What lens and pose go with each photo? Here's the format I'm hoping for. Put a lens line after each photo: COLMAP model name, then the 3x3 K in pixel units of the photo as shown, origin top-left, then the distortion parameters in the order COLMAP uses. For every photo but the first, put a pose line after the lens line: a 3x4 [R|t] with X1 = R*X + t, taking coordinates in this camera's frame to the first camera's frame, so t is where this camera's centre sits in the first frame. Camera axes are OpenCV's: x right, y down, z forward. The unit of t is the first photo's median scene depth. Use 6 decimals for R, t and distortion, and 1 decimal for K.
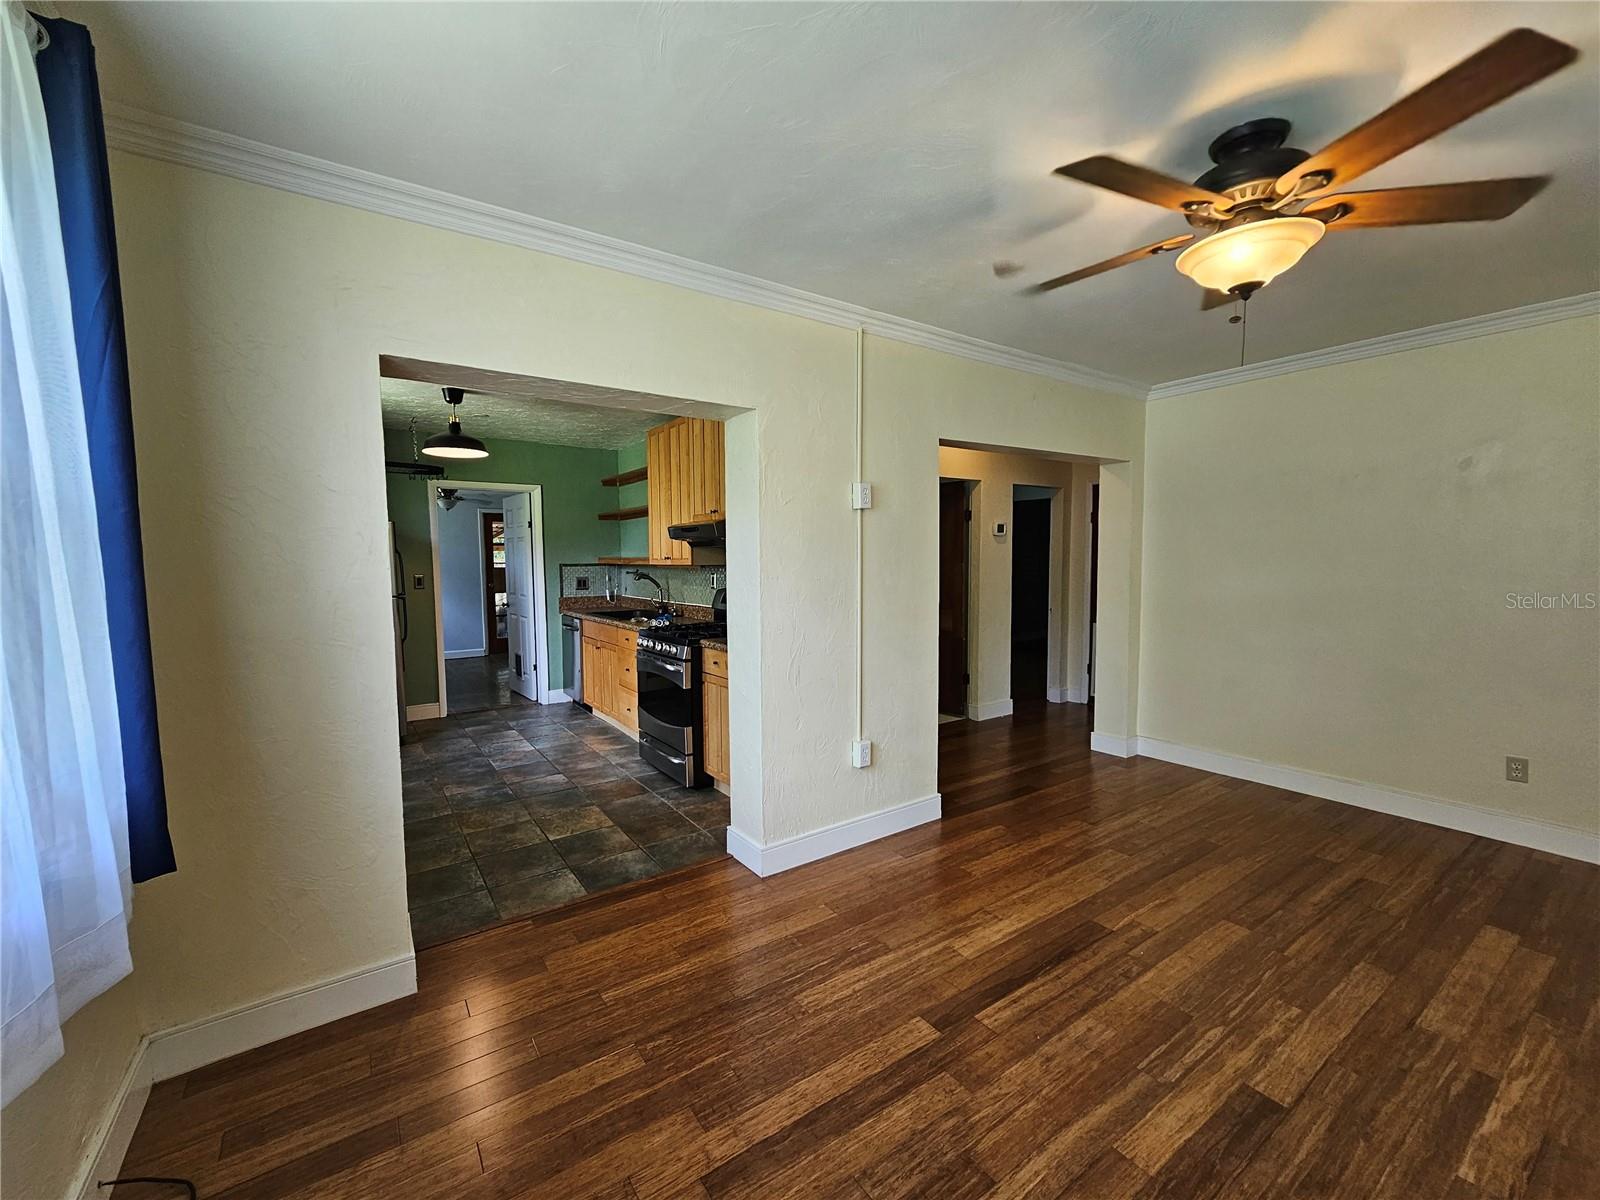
lens RADIAL K [[657.0, 0, 790.5], [0, 657.0, 599.8], [0, 0, 1]] dist [-0.002113, 0.001215]
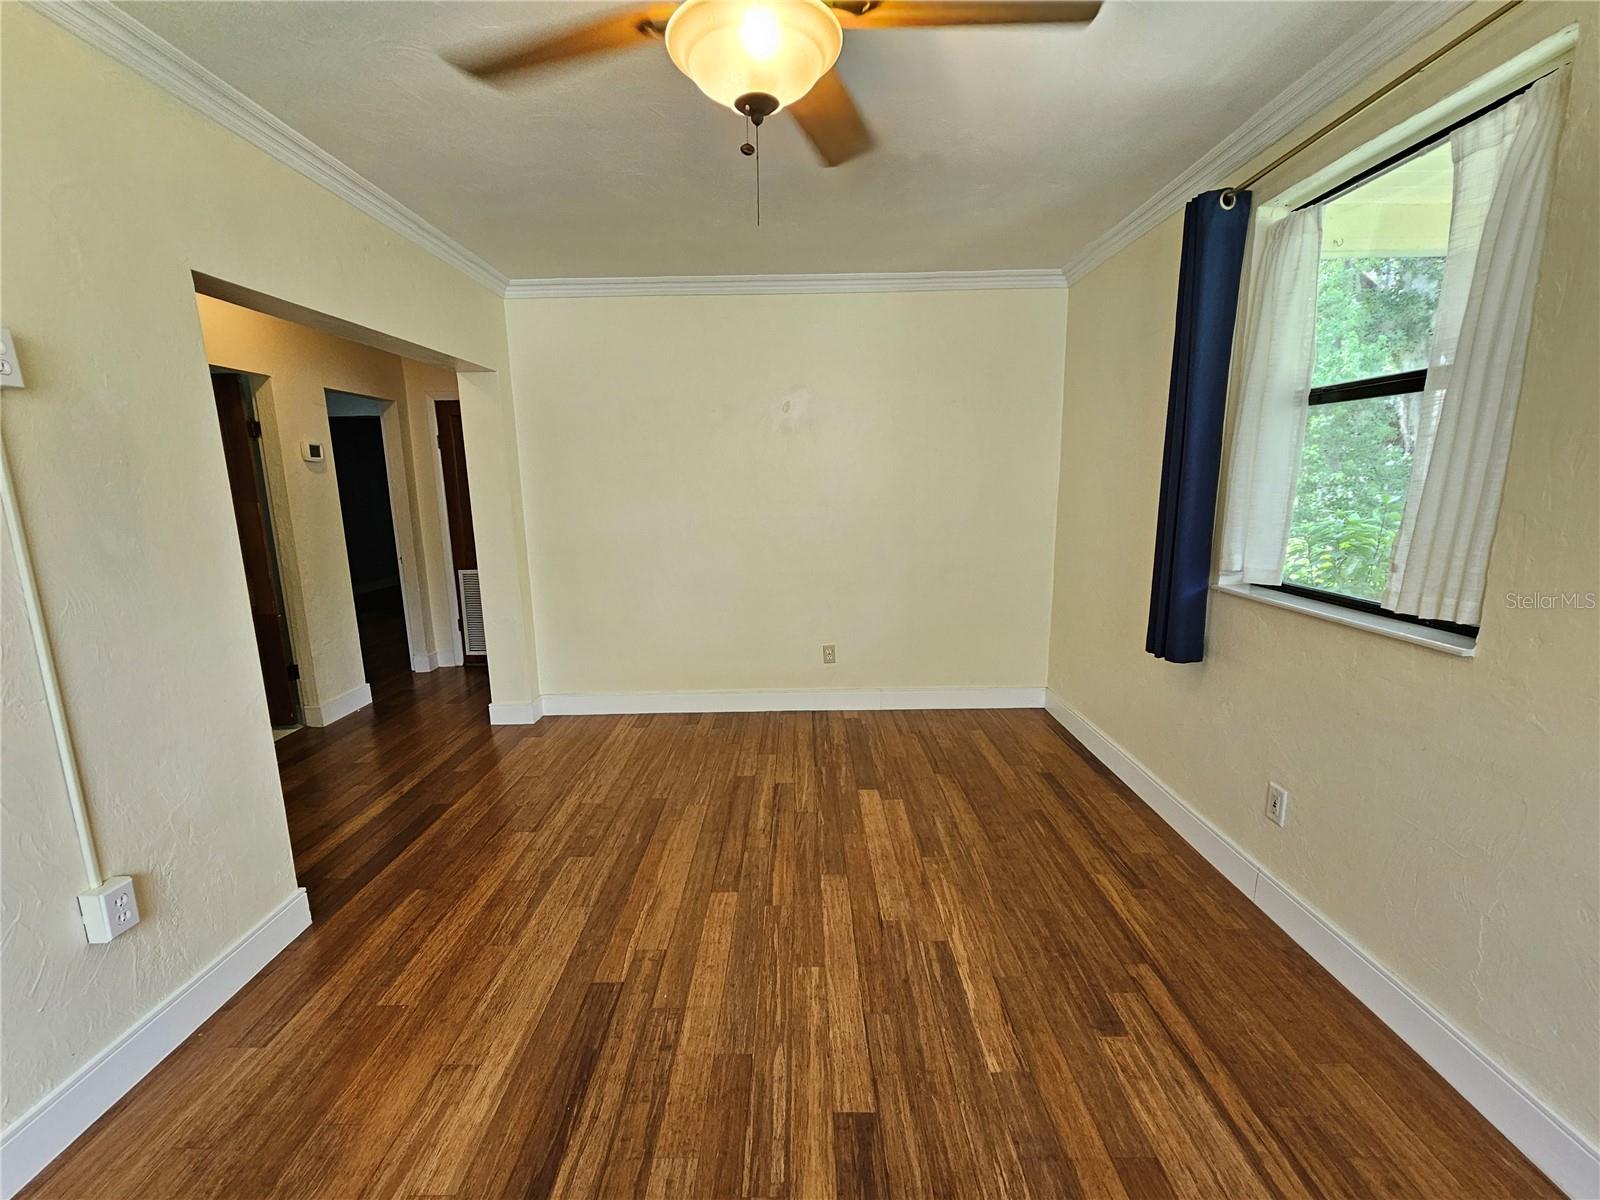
lens RADIAL K [[657.0, 0, 794.4], [0, 657.0, 602.8], [0, 0, 1]] dist [-0.002113, 0.001215]
pose [[0.569019, -0.151627, 0.808225, 0.035021], [0.064572, 0.988057, 0.139903, -0.023387], [-0.819785, -0.027419, 0.572014, 0.287775]]
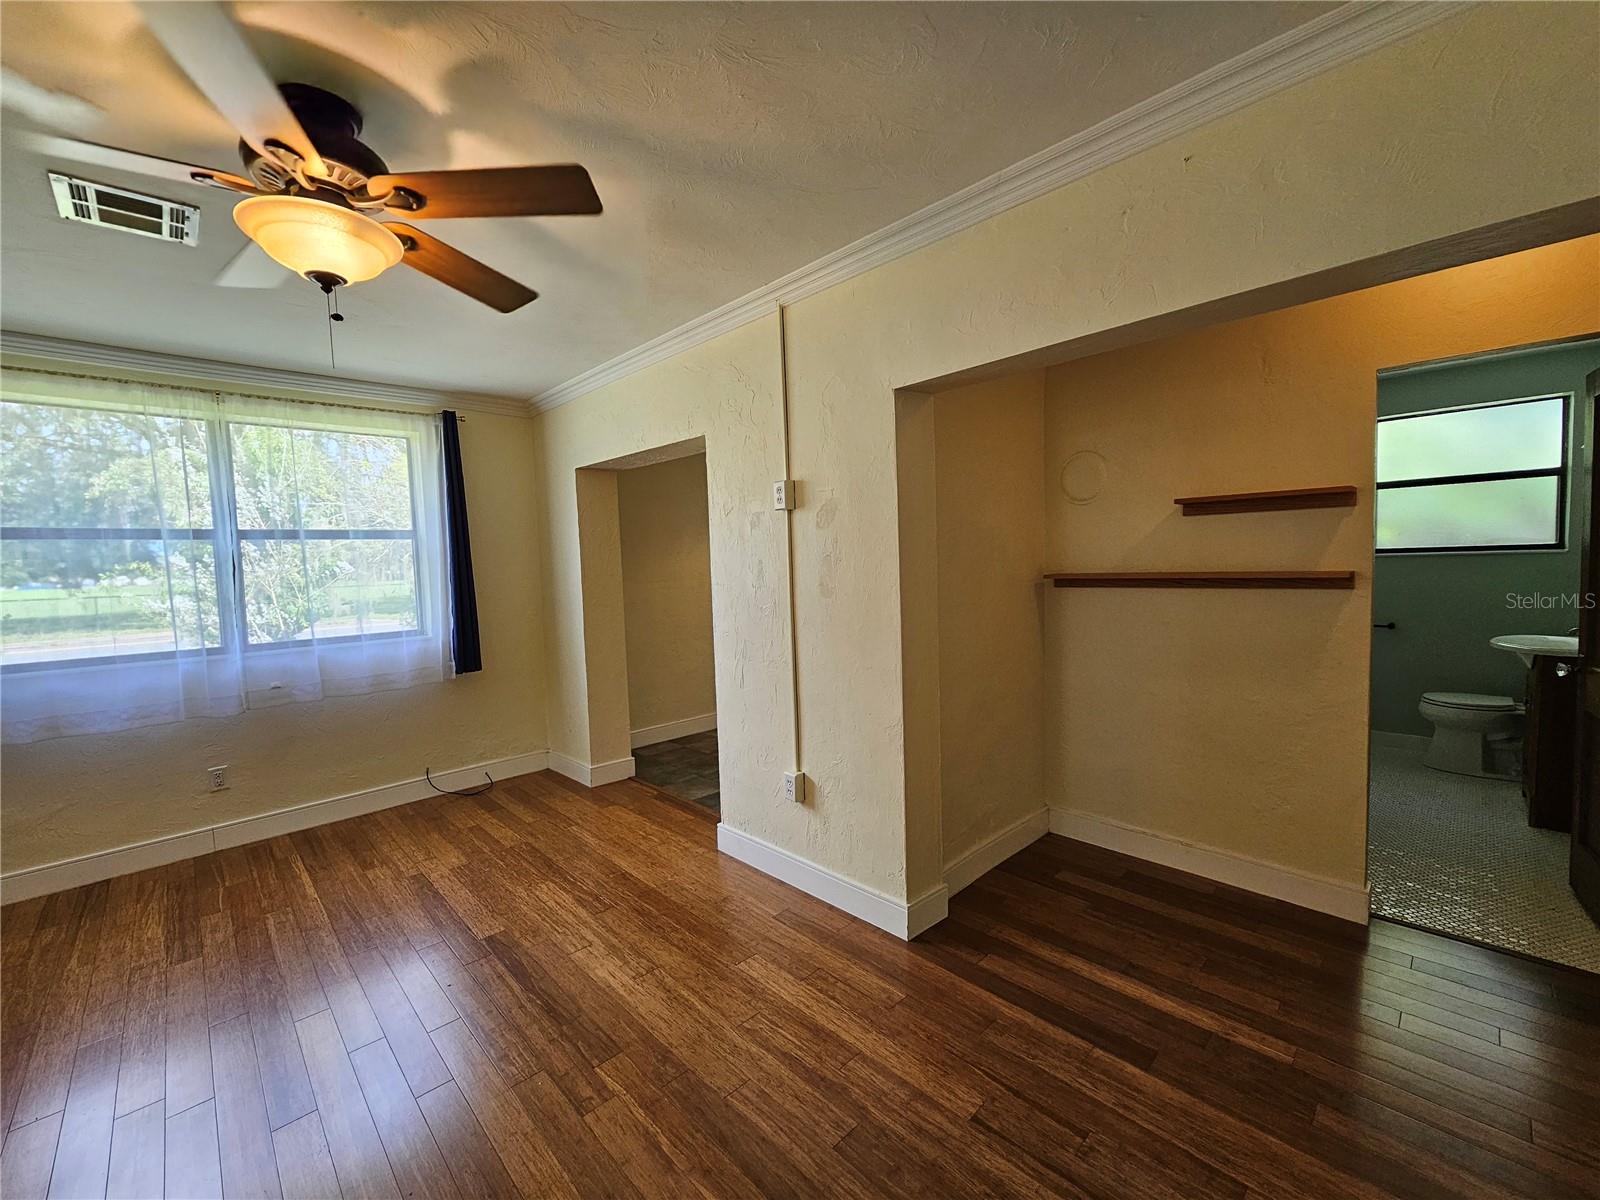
lens RADIAL K [[657.0, 0, 787.7], [0, 657.0, 599.1], [0, 0, 1]] dist [-0.002113, 0.001215]
pose [[0.161016, 0.063936, -0.984879, 0.881027], [-0.035732, 0.997623, 0.058922, -0.062353], [0.986305, 0.025705, 0.162918, 0.770759]]
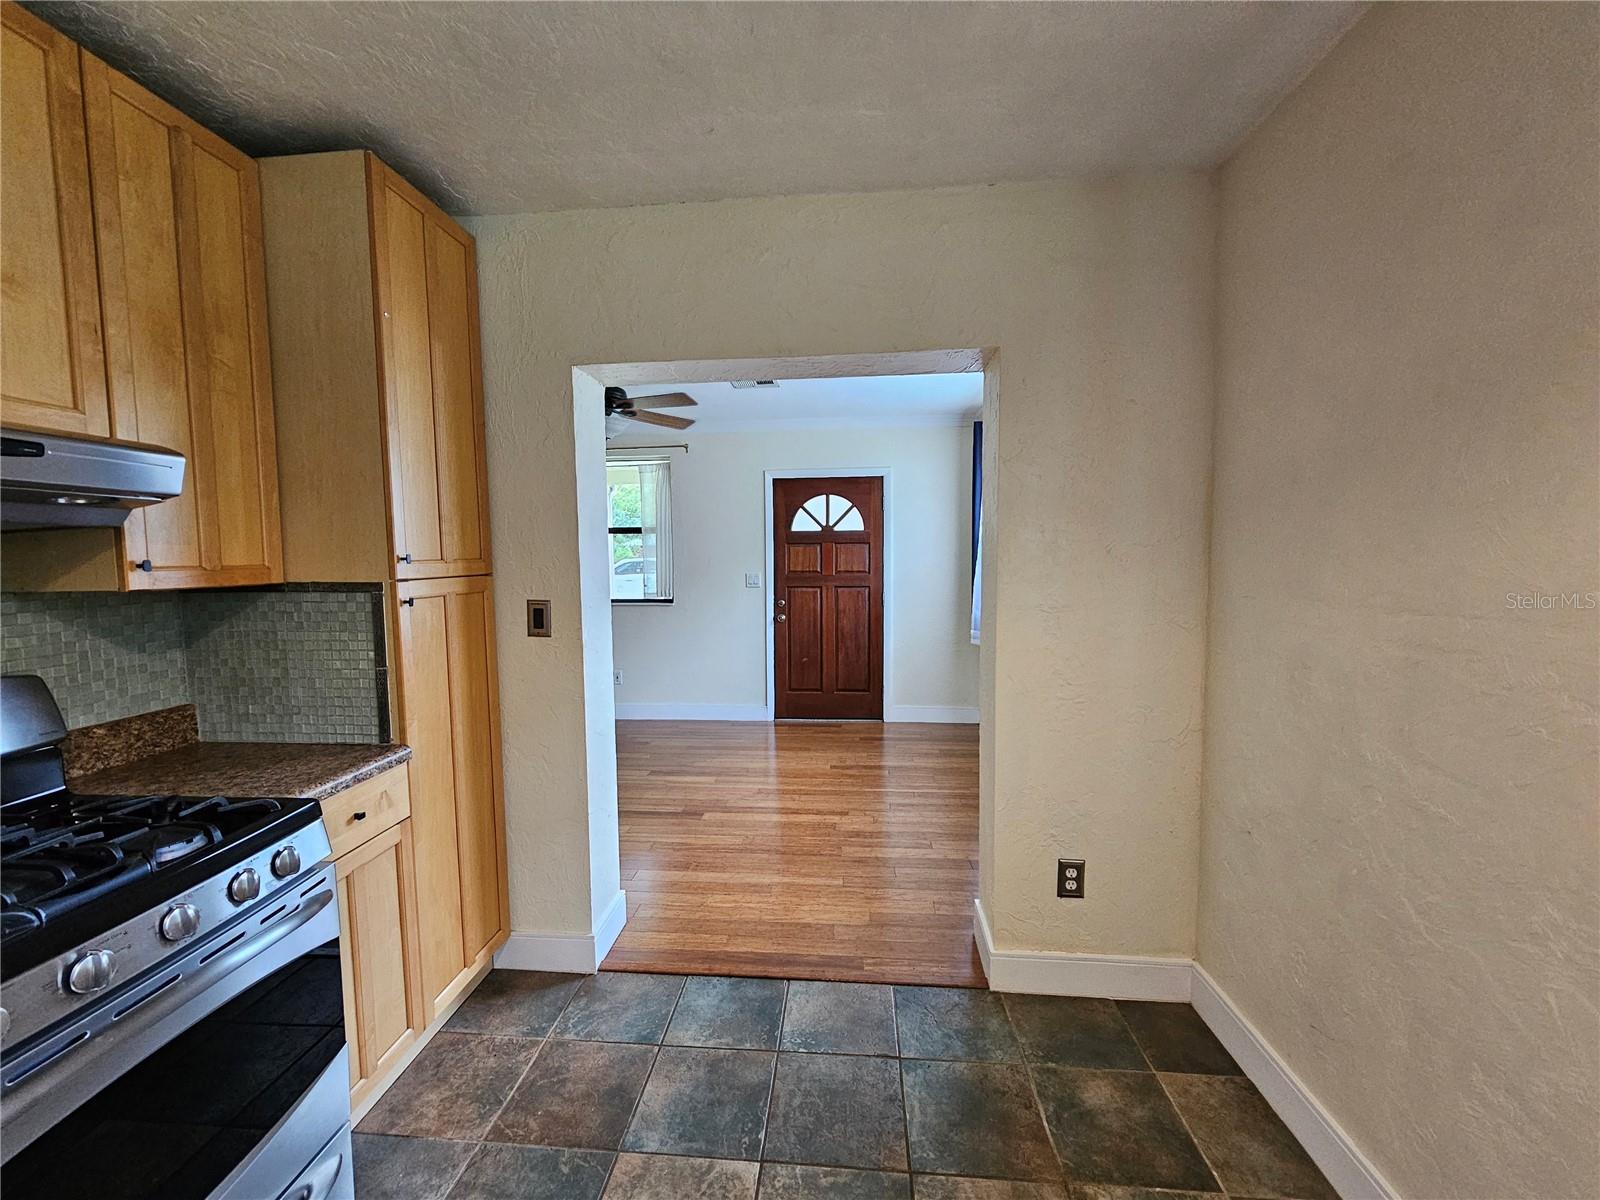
lens RADIAL K [[657.0, 0, 789.8], [0, 657.0, 609.0], [0, 0, 1]] dist [-0.002113, 0.001215]
pose [[-0.768611, -0.032465, 0.638892, -0.637970], [0.062049, 0.990219, 0.124965, -0.074749], [-0.636700, 0.135692, -0.759079, 1.231175]]
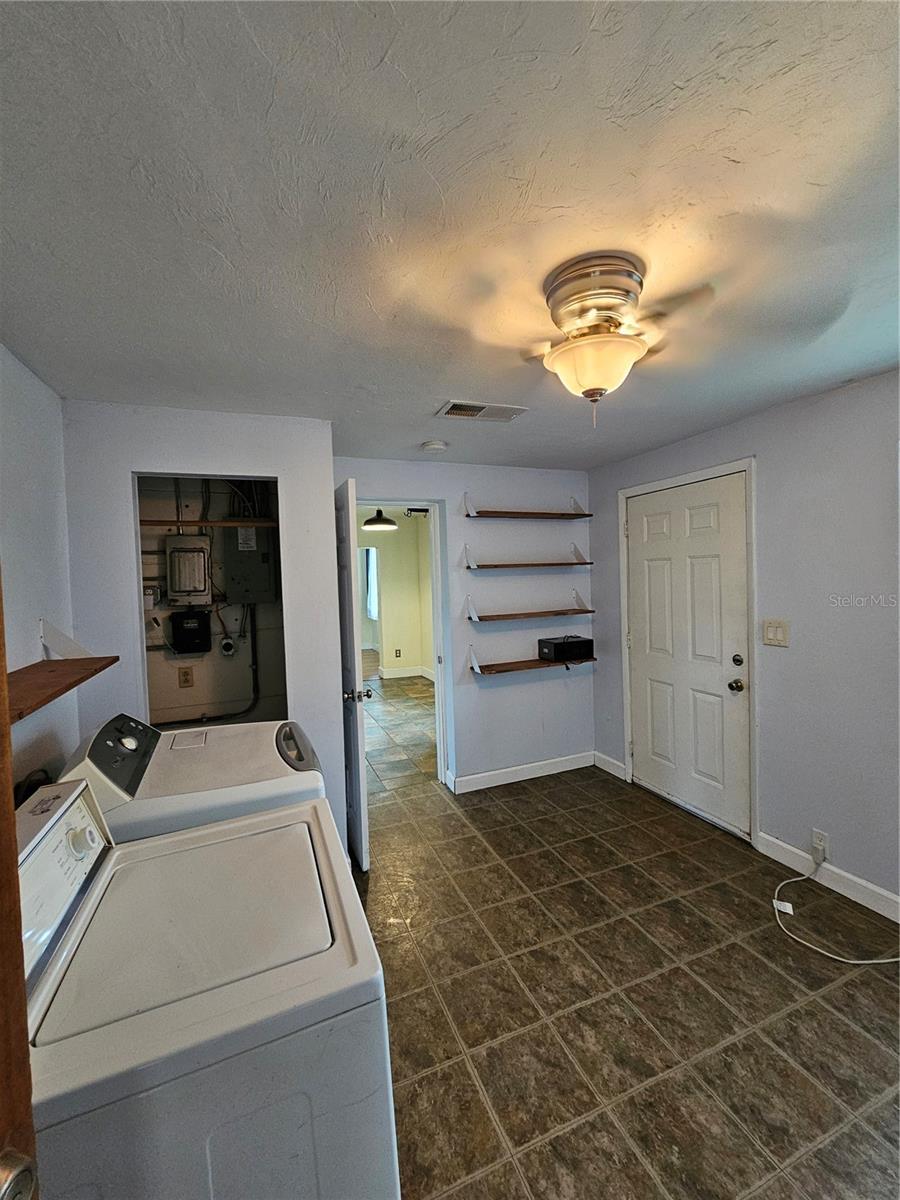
lens RADIAL K [[492.7, 0, 453.2], [0, 492.7, 595.6], [0, 0, 1]] dist [-0.002113, 0.001215]
pose [[-0.977540, 0.033032, 0.208145, -1.181750], [0.054643, 0.993591, 0.098950, -0.209223], [-0.203542, 0.108101, -0.973080, 2.752369]]
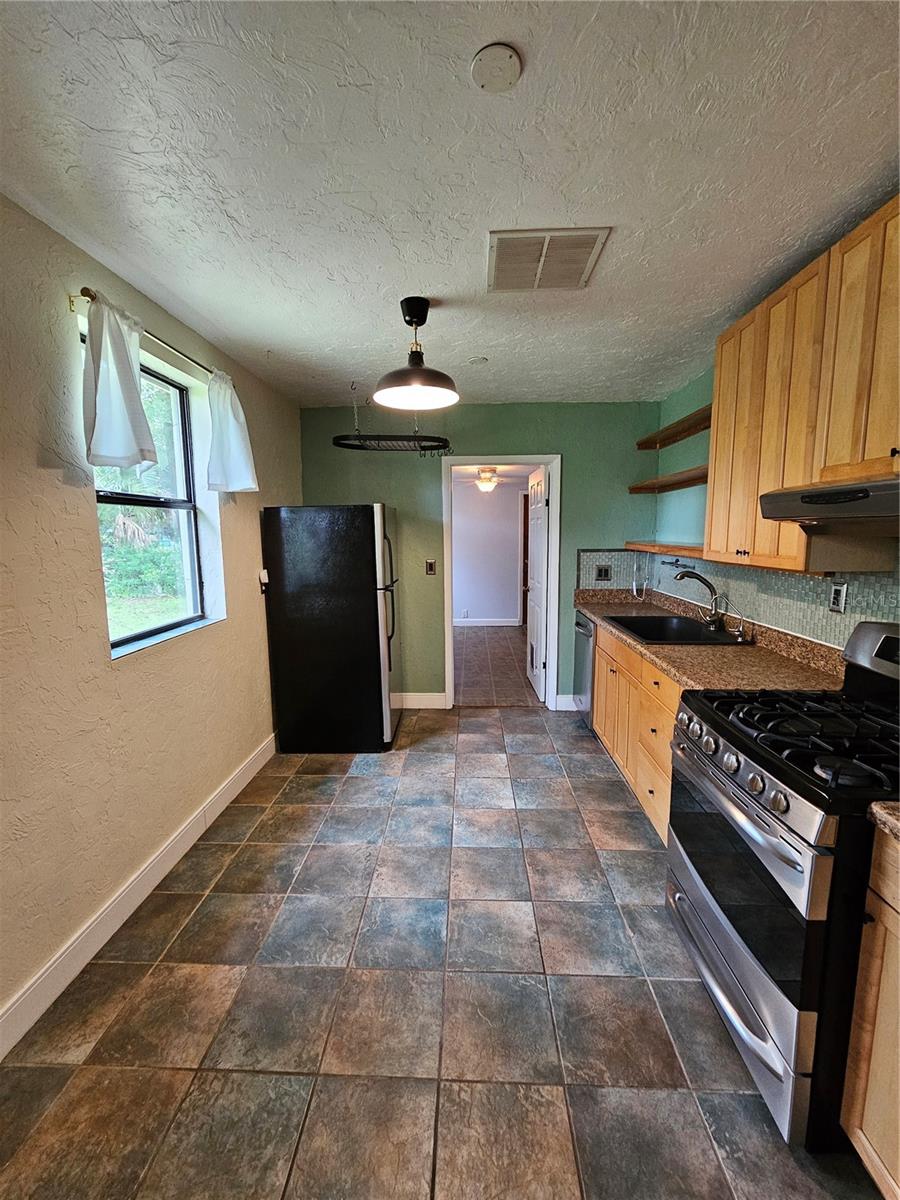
lens RADIAL K [[492.7, 0, 448.8], [0, 492.7, 596.1], [0, 0, 1]] dist [-0.002113, 0.001215]
pose [[0.799947, 0.078857, -0.594867, -0.195708], [-0.037211, 0.995939, 0.081985, -0.075349], [0.598916, -0.043447, 0.799632, 0.742367]]
